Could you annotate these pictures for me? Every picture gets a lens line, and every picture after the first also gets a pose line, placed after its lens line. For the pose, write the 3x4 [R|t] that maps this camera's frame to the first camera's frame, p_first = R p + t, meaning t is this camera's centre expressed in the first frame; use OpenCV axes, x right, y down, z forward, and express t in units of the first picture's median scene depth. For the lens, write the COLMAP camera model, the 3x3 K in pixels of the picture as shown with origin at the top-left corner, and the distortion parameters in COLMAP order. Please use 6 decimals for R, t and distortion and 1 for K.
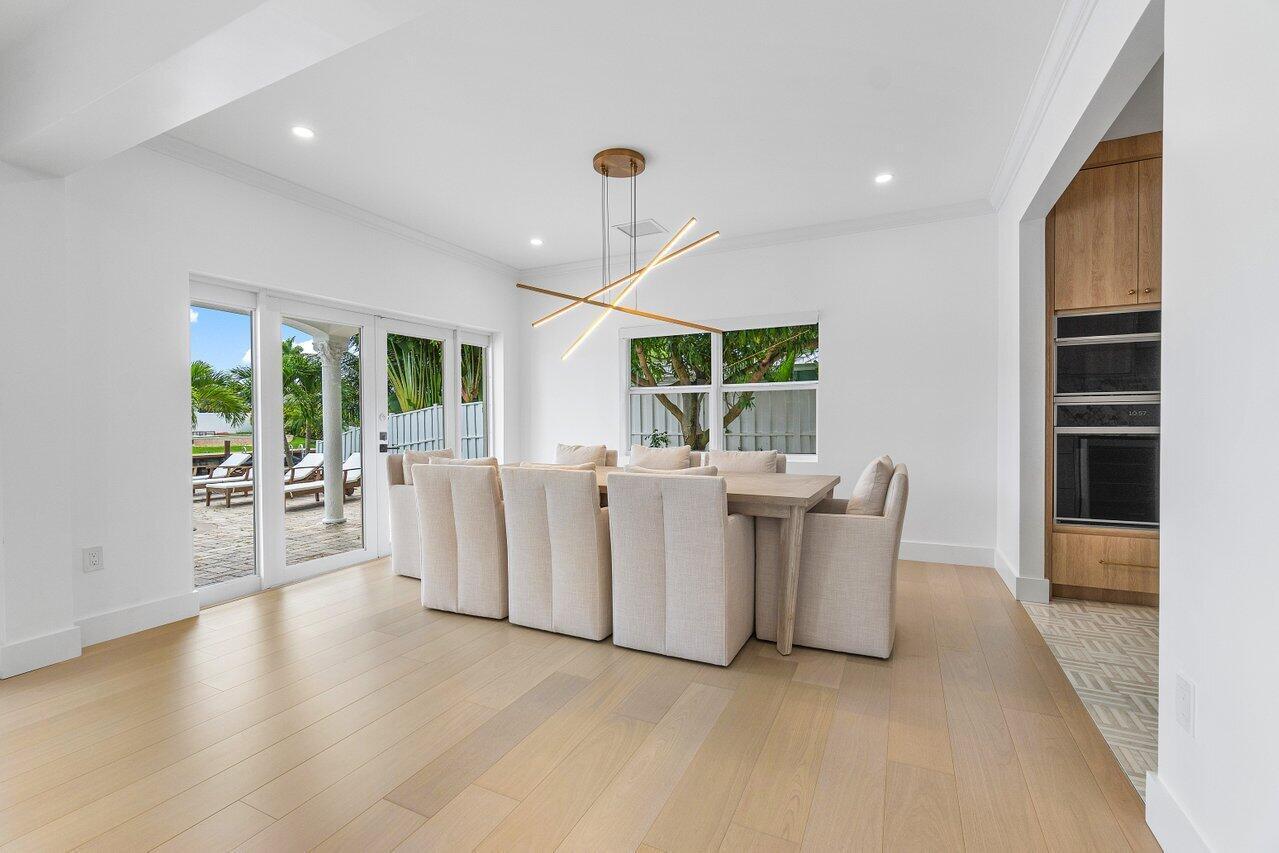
lens RADIAL K [[559.6, 0, 635.1], [0, 559.6, 424.0], [0, 0, 1]] dist [-0.007241, 0.001697]
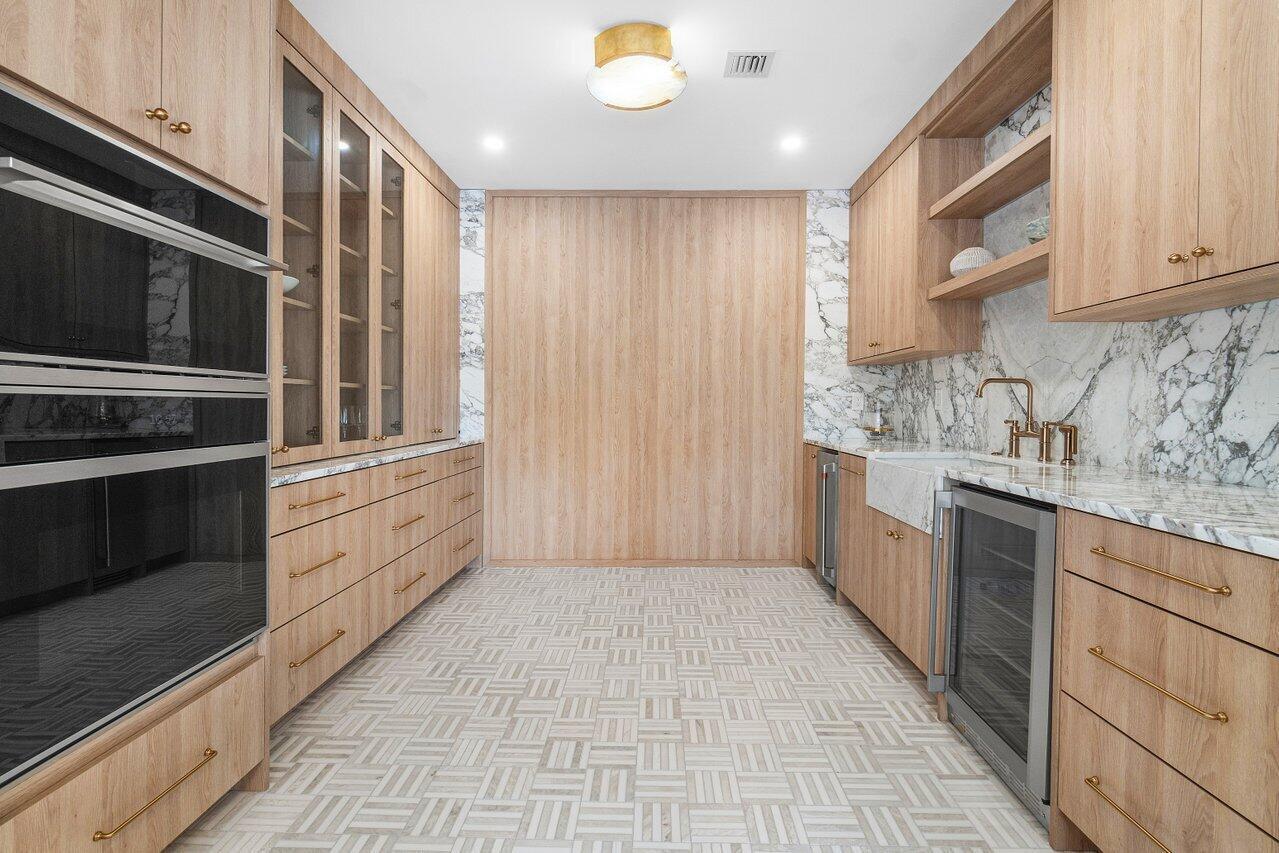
lens RADIAL K [[607.1, 0, 647.5], [0, 607.1, 410.9], [0, 0, 1]] dist [-0.011451, 0.001250]
pose [[-0.430486, -0.015476, 0.902465, 0.336614], [-0.011104, 0.999868, 0.011849, -0.031746], [-0.902529, -0.004920, -0.430601, 0.829540]]
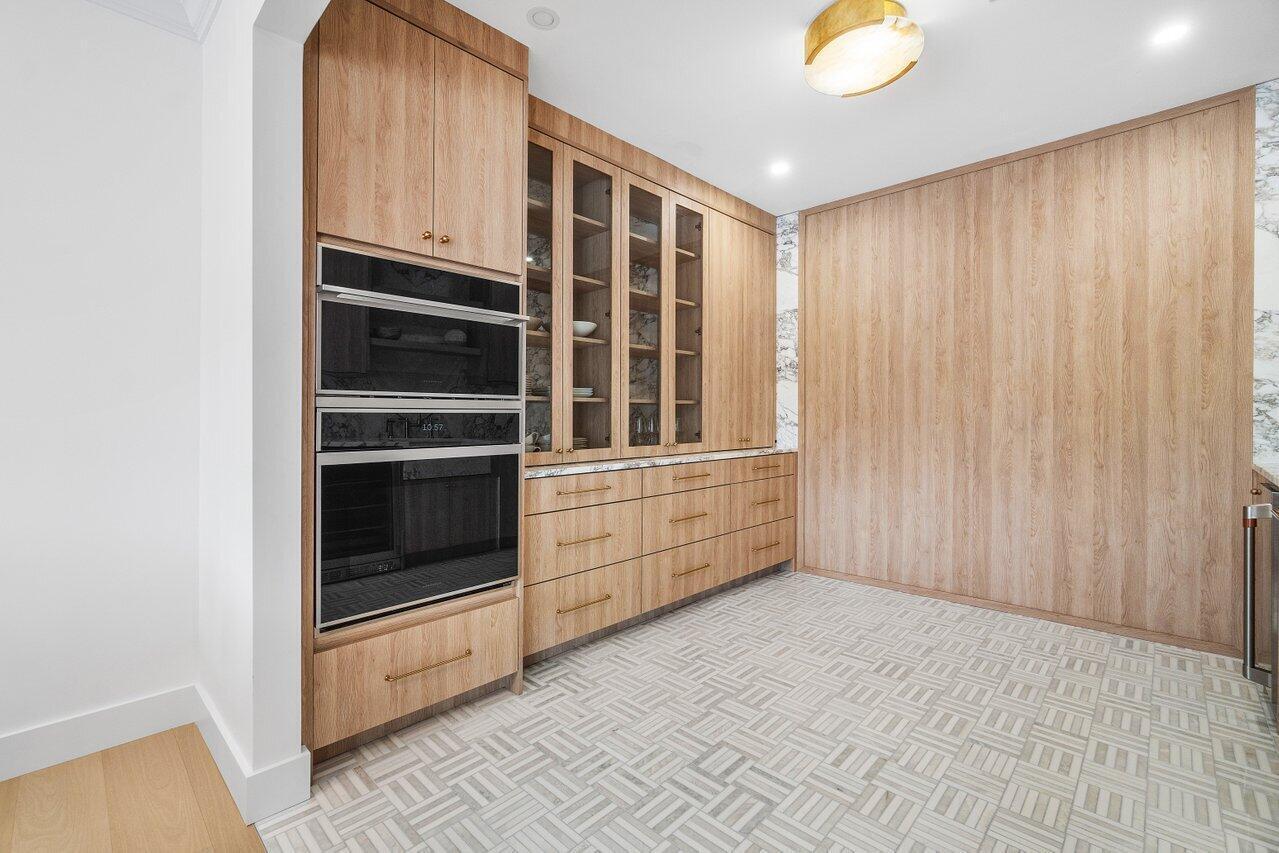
lens RADIAL K [[559.6, 0, 617.5], [0, 559.6, 411.2], [0, 0, 1]] dist [-0.007241, 0.001697]
pose [[0.316031, 0.002468, 0.948746, 0.343734], [0.000779, 0.999996, -0.002861, -0.033010], [-0.948749, 0.001643, 0.316027, 0.568177]]
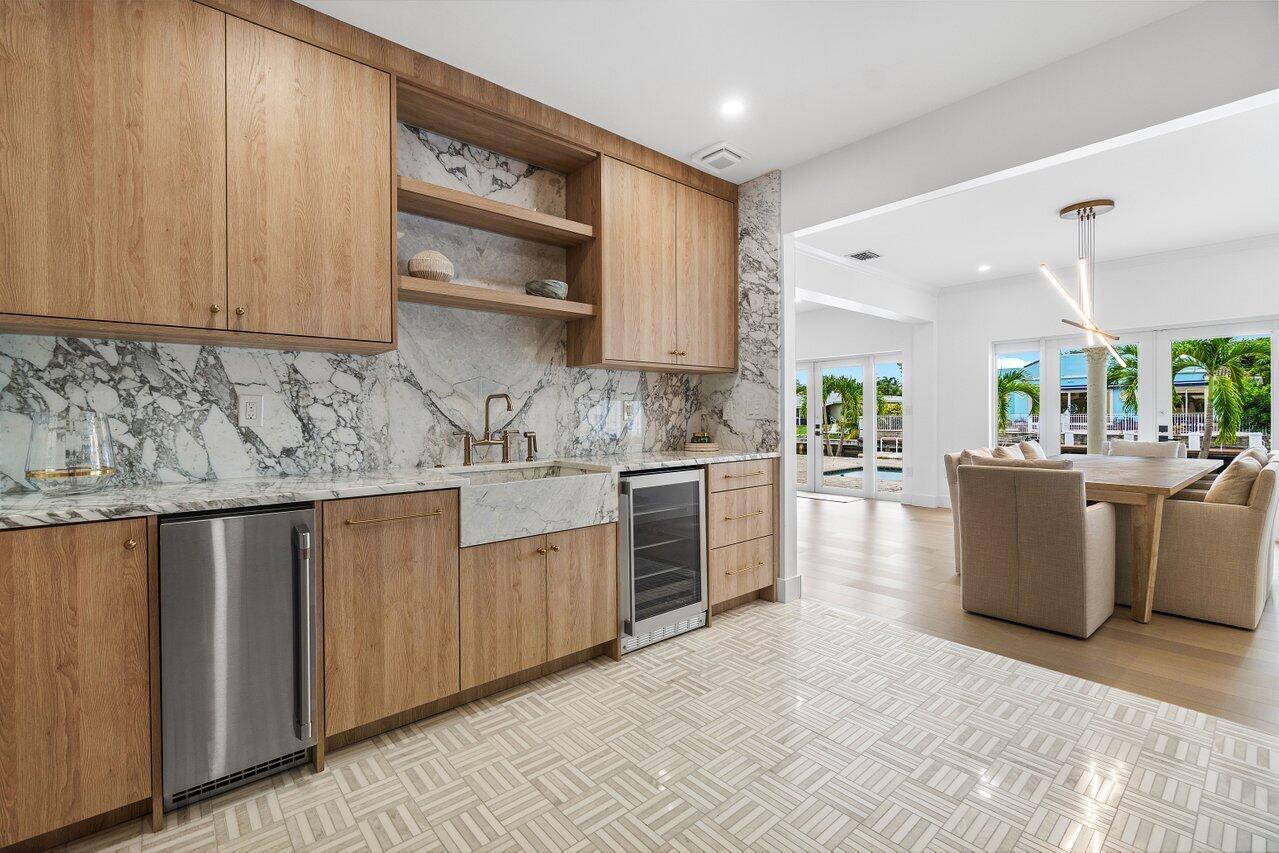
lens RADIAL K [[559.6, 0, 624.7], [0, 559.6, 424.4], [0, 0, 1]] dist [-0.007241, 0.001697]
pose [[-0.394927, 0.010387, -0.918654, 1.508780], [0.008556, 0.999934, 0.007628, -0.029795], [0.918673, -0.004848, -0.394990, 0.575923]]
